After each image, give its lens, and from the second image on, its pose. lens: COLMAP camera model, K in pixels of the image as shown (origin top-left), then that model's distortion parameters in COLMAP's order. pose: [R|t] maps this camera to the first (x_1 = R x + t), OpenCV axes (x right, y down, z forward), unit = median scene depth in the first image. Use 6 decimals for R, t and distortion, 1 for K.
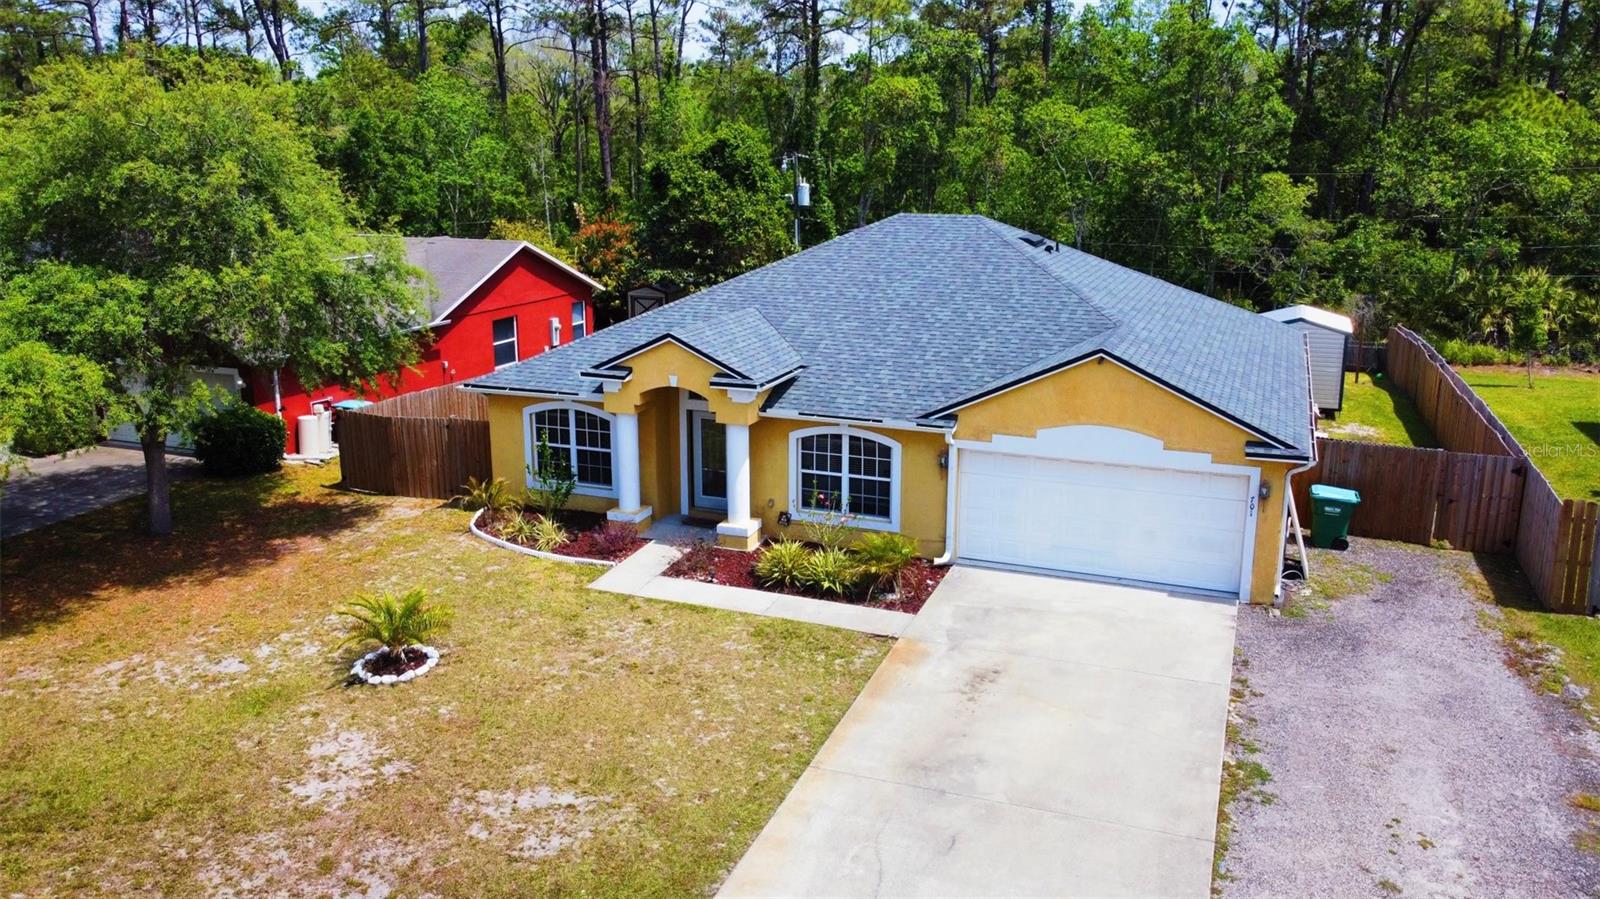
lens RADIAL K [[1205.7, 0, 800.0], [0, 1205.7, 449.5], [0, 0, 1]] dist [-0.004770, -0.002677]
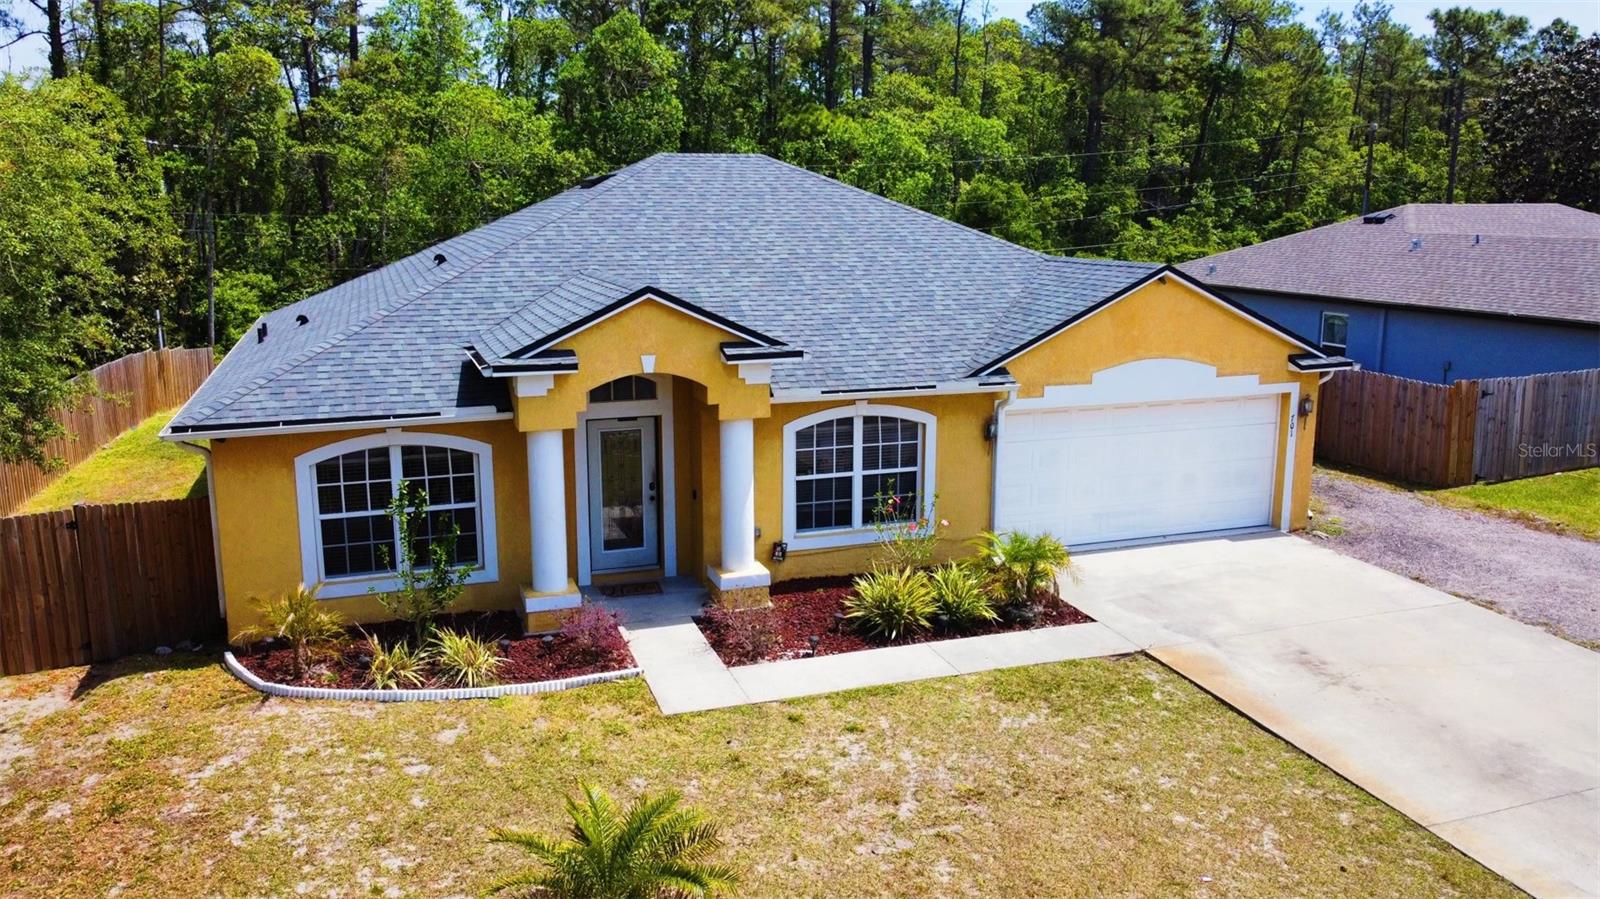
lens RADIAL K [[1205.7, 0, 800.0], [0, 1205.7, 449.5], [0, 0, 1]] dist [-0.004770, -0.002677]
pose [[0.754865, -0.132547, 0.642347, -0.470380], [0.162892, 0.986569, 0.012151, -0.007519], [-0.635330, 0.095461, 0.766318, 0.488704]]
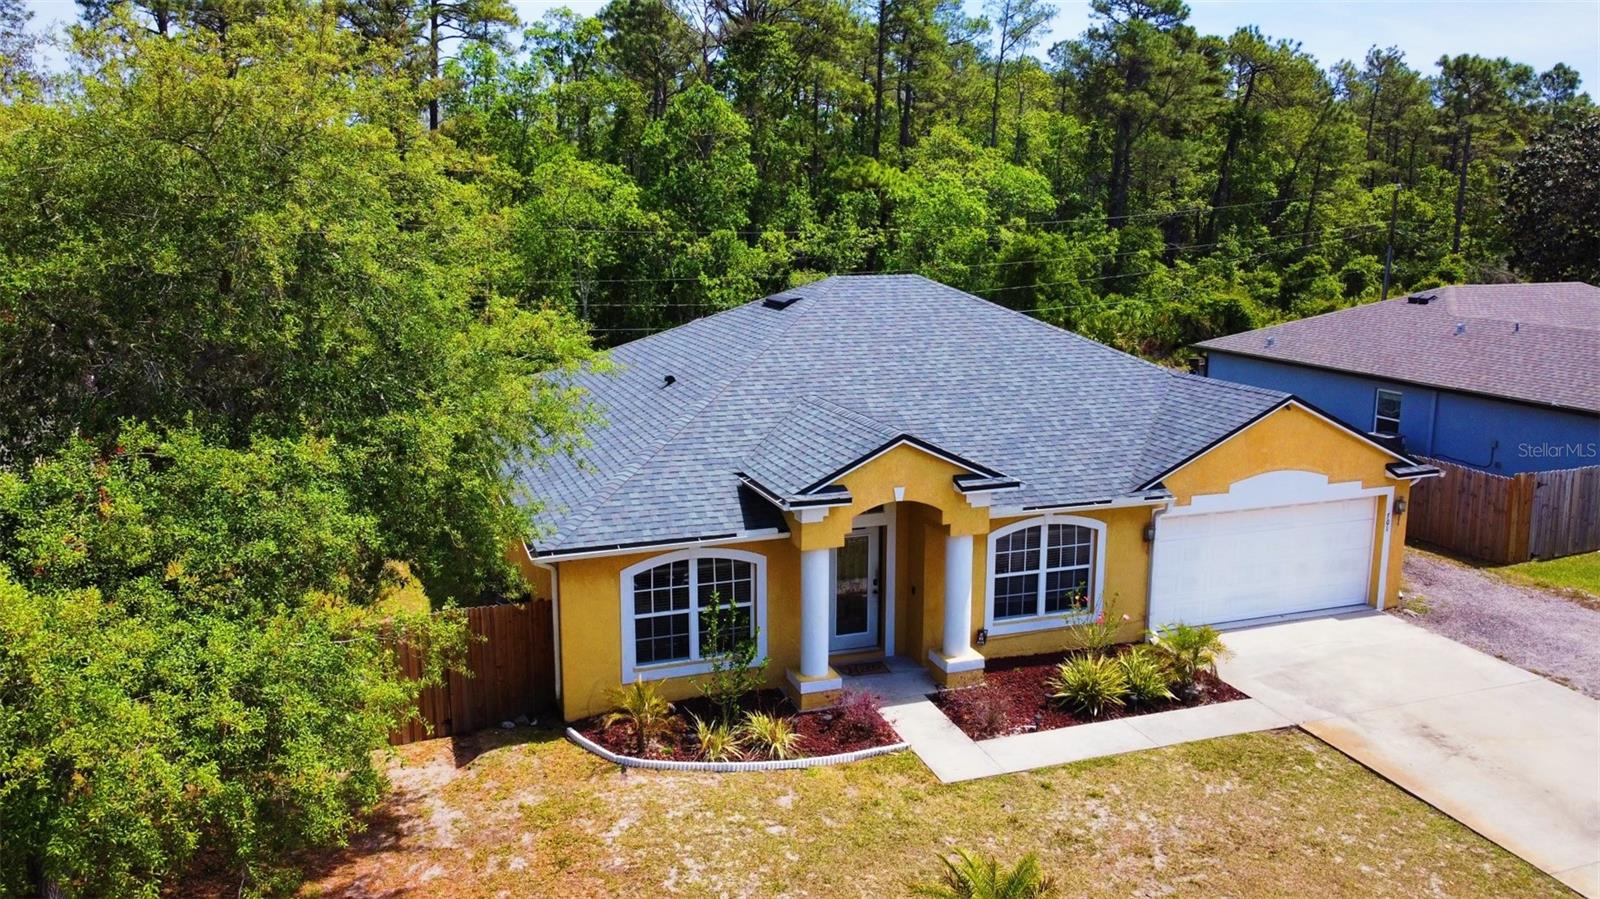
lens RADIAL K [[1205.7, 0, 800.0], [0, 1205.7, 449.5], [0, 0, 1]] dist [-0.004770, -0.002677]
pose [[0.750171, -0.127546, 0.648826, -0.680239], [0.160810, 0.986952, 0.008087, -0.105545], [-0.641392, 0.098271, 0.760894, 0.458705]]
